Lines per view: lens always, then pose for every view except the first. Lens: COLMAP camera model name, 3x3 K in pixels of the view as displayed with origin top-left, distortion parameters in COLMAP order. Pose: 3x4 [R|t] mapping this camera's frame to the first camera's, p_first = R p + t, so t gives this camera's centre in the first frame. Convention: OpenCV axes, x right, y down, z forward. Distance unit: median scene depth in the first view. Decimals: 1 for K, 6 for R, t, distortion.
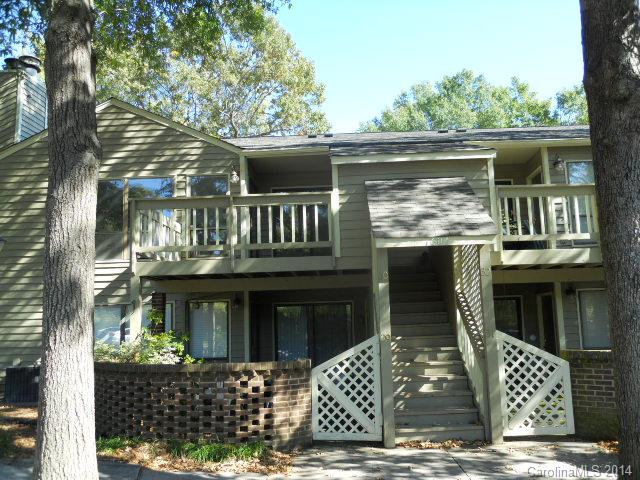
lens RADIAL K [[520.7, 0, 320.8], [0, 520.7, 237.3], [0, 0, 1]] dist [0.011647, 0.006805]
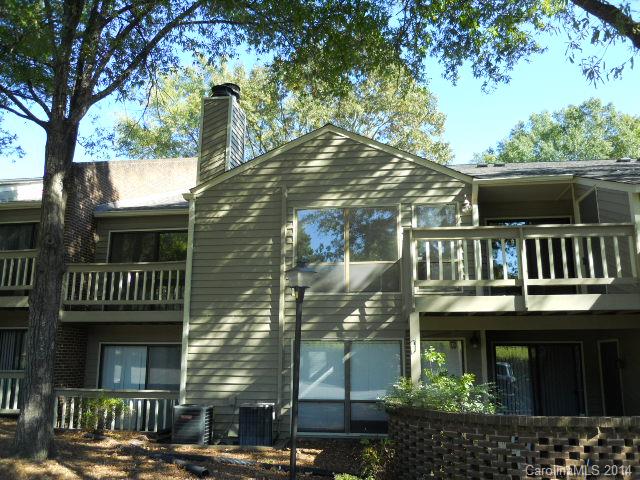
lens RADIAL K [[520.7, 0, 318.4], [0, 520.7, 241.7], [0, 0, 1]] dist [0.011647, 0.006805]
pose [[0.996386, 0.014215, -0.083743, -0.149782], [-0.018724, 0.998403, -0.053306, 0.001053], [0.082851, 0.054682, 0.995061, 0.023434]]
